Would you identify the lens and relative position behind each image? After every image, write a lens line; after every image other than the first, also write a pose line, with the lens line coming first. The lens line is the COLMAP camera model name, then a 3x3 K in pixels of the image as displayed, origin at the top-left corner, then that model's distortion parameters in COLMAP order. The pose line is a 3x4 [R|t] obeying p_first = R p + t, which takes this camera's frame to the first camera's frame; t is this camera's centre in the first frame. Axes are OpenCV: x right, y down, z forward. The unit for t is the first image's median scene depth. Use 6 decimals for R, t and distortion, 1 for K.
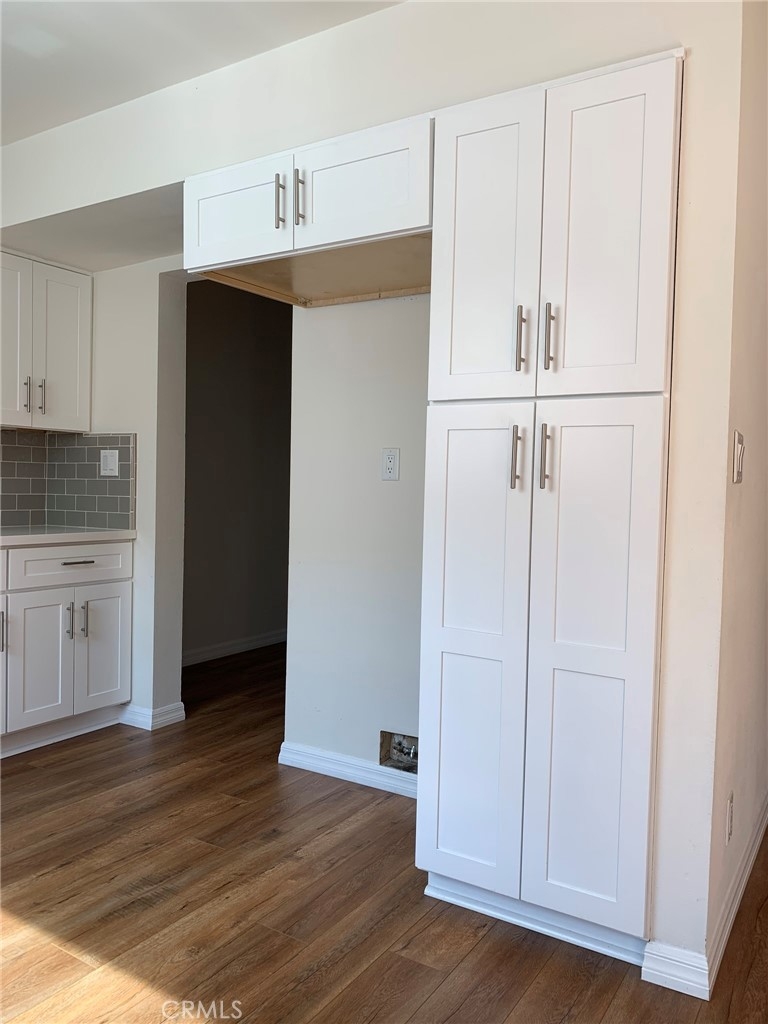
lens RADIAL K [[791.2, 0, 383.4], [0, 791.2, 508.3], [0, 0, 1]] dist [0.021878, 0.005048]
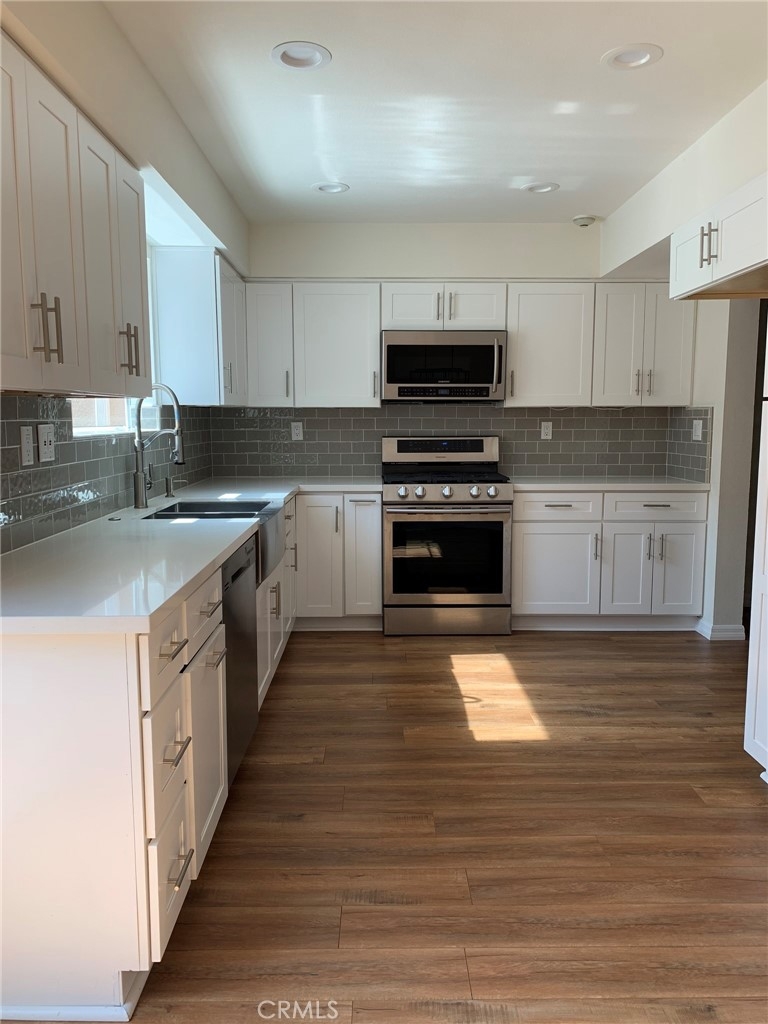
lens RADIAL K [[791.2, 0, 384.8], [0, 791.2, 512.7], [0, 0, 1]] dist [0.021878, 0.005048]
pose [[0.540776, 0.082300, -0.837131, 0.647305], [-0.012325, 0.995871, 0.089944, -0.046470], [0.841076, -0.038321, 0.539558, -0.171976]]
